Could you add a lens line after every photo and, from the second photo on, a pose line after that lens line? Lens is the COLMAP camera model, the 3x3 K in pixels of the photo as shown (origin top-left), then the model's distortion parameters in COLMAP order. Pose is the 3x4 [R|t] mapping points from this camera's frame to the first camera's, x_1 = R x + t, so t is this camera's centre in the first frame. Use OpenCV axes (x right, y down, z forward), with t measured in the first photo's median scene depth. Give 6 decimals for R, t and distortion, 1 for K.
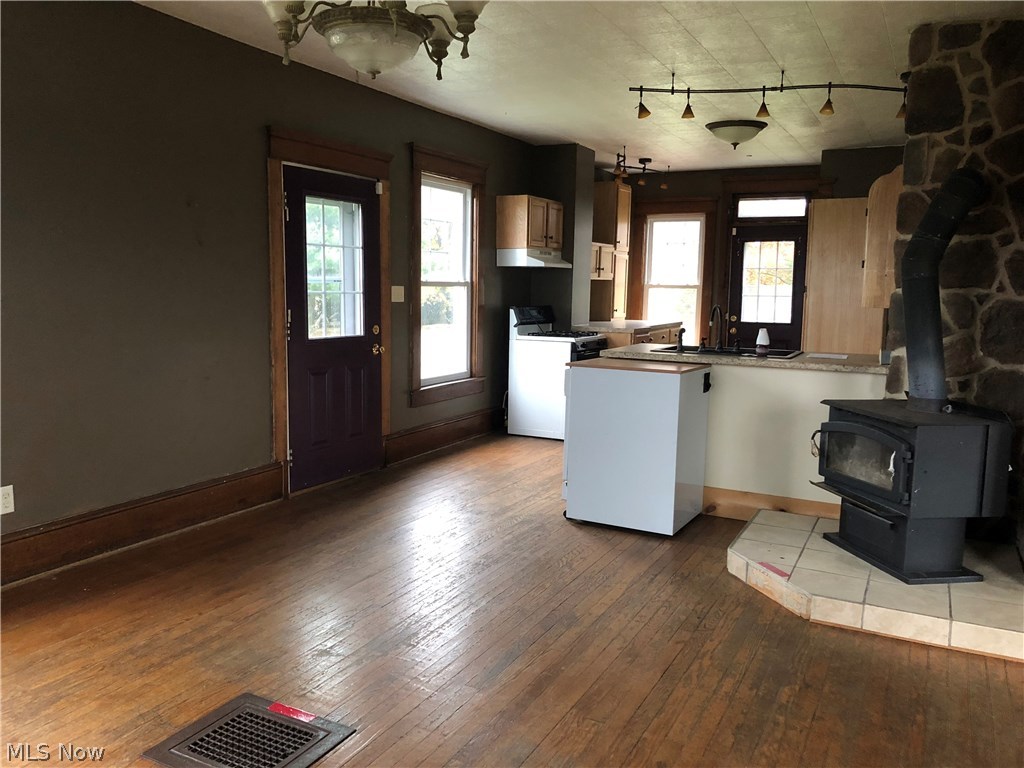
lens RADIAL K [[847.5, 0, 503.6], [0, 847.5, 381.2], [0, 0, 1]] dist [0.093929, -0.003923]
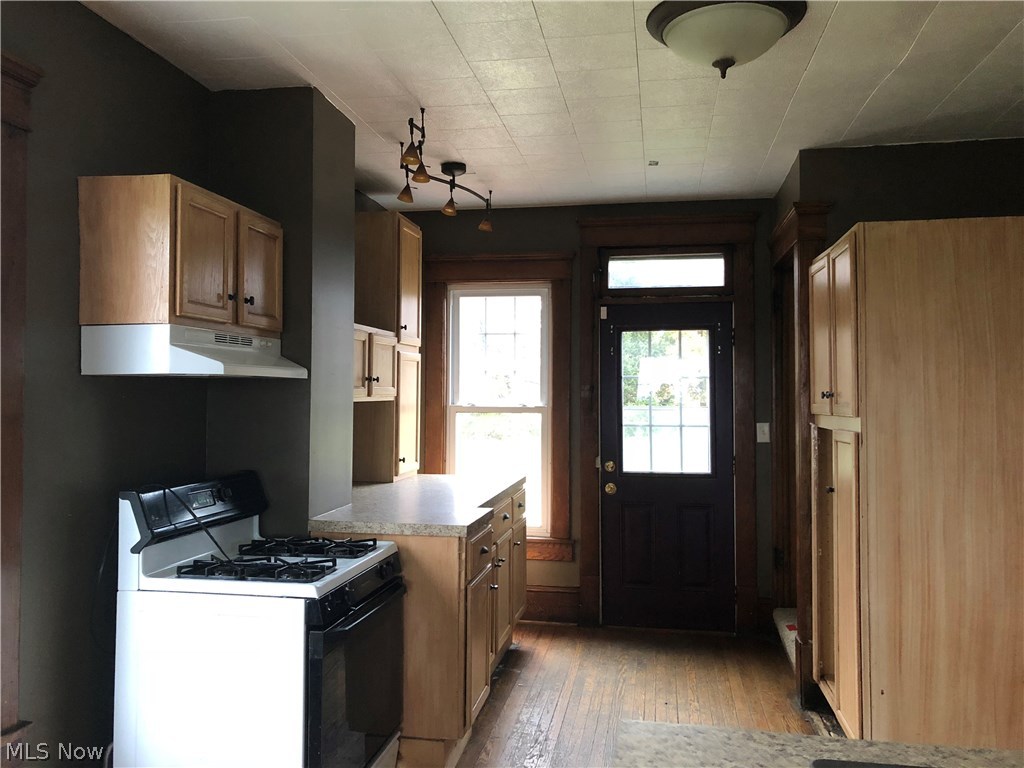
lens RADIAL K [[847.5, 0, 503.6], [0, 847.5, 381.2], [0, 0, 1]] dist [0.093929, -0.003923]
pose [[0.957339, -0.008660, 0.288838, 0.045401], [0.044724, 0.991947, -0.118493, -0.069312], [-0.285486, 0.126356, 0.950017, 0.510961]]
